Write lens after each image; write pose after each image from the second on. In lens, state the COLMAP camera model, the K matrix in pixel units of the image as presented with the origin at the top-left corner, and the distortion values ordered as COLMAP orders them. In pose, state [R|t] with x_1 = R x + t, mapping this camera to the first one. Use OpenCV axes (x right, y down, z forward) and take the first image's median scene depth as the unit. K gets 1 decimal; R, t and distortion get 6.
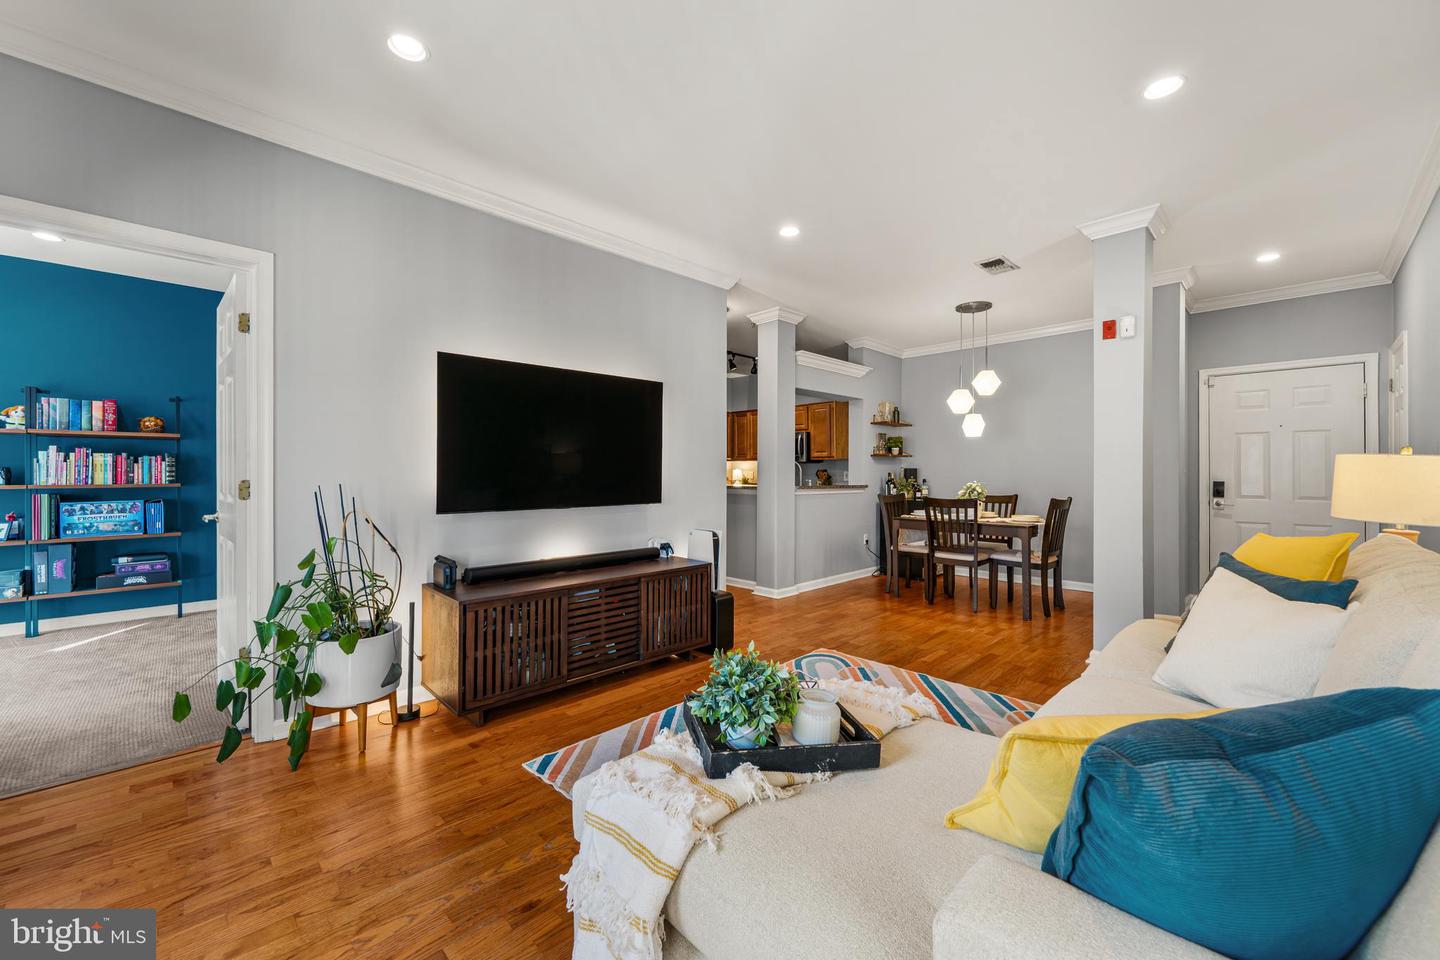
lens RADIAL K [[569.6, 0, 734.9], [0, 569.6, 470.9], [0, 0, 1]] dist [-0.003373, 0.000850]
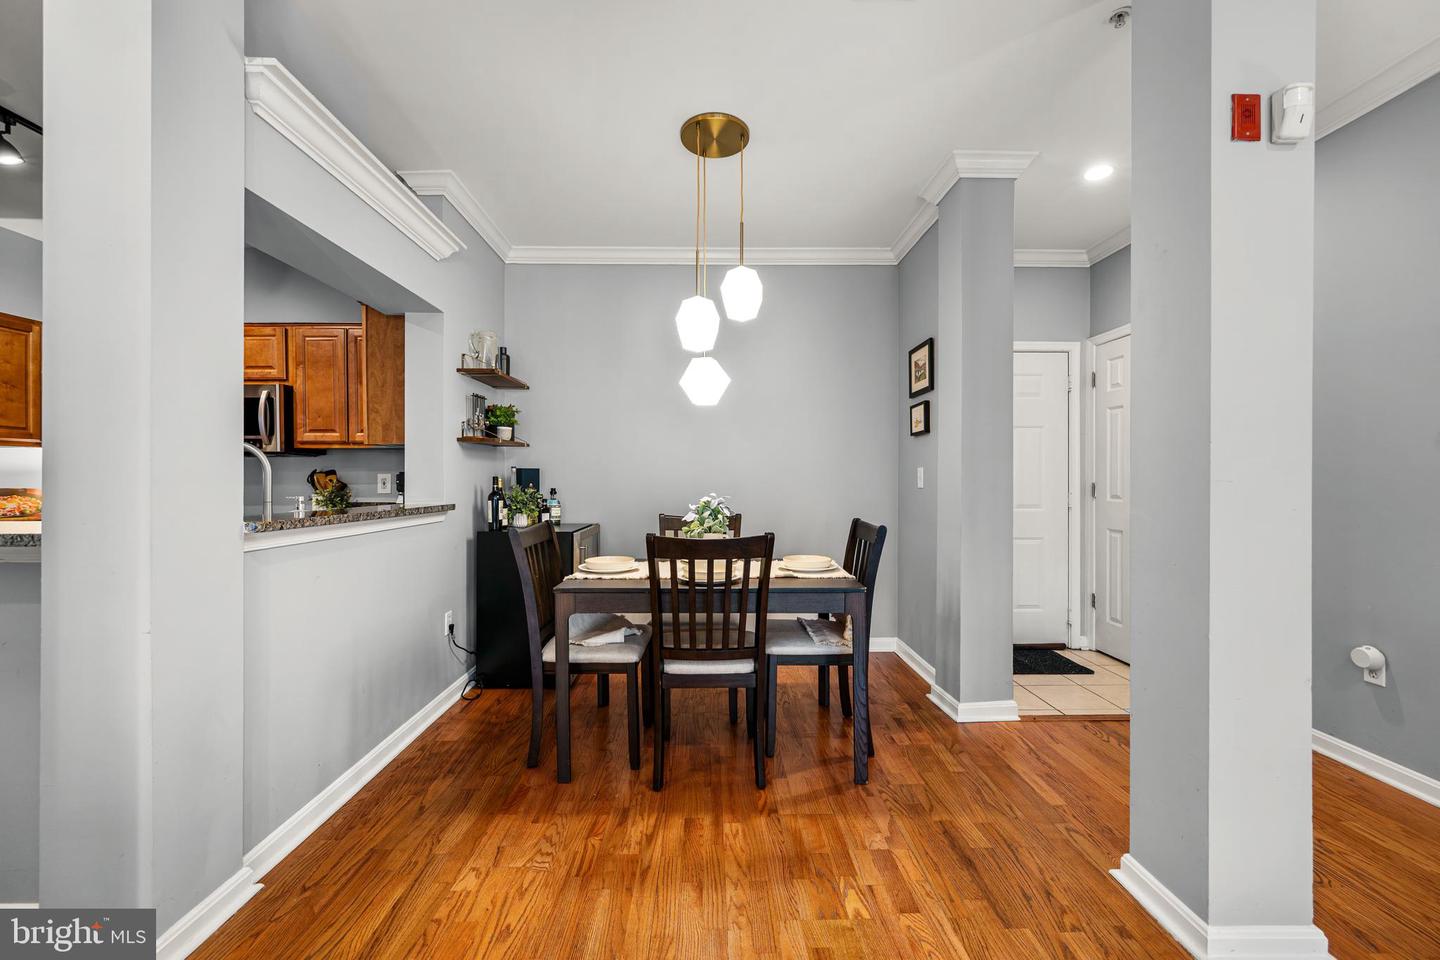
lens RADIAL K [[569.6, 0, 718.0], [0, 569.6, 482.0], [0, 0, 1]] dist [-0.003373, 0.000850]
pose [[0.708279, -0.003215, 0.705925, 0.242298], [-0.002648, 0.999970, 0.007211, 0.014698], [-0.705927, -0.006977, 0.708250, 2.041180]]
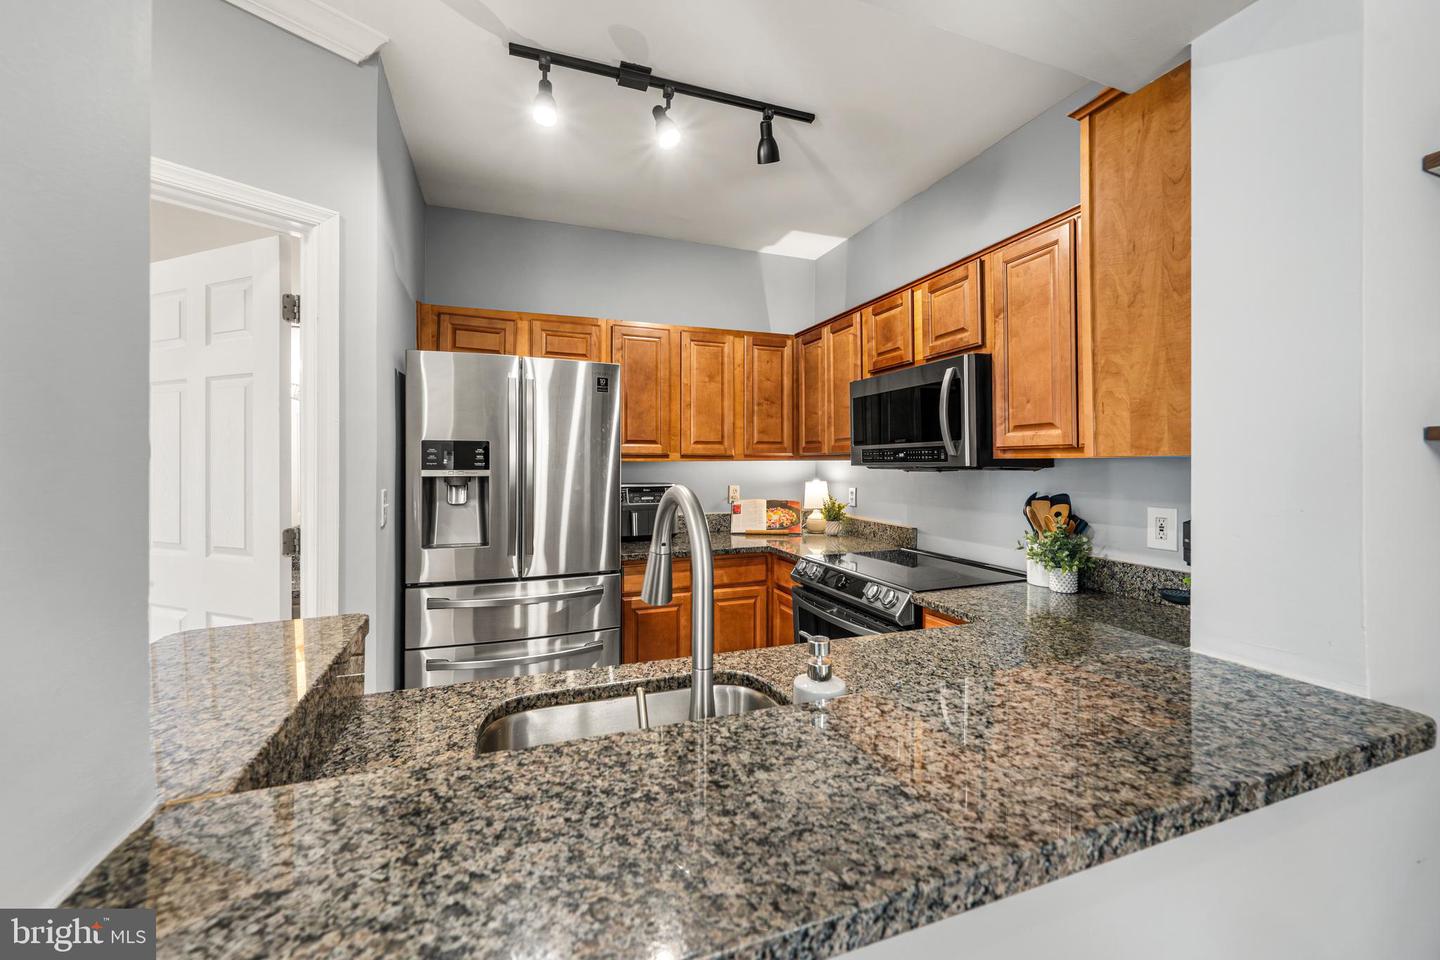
lens RADIAL K [[569.6, 0, 712.4], [0, 569.6, 463.3], [0, 0, 1]] dist [-0.003373, 0.000850]
pose [[0.892225, 0.002390, -0.451584, 0.626797], [-0.002124, 0.999997, 0.001096, -0.081042], [0.451586, -0.000019, 0.892228, 3.243130]]
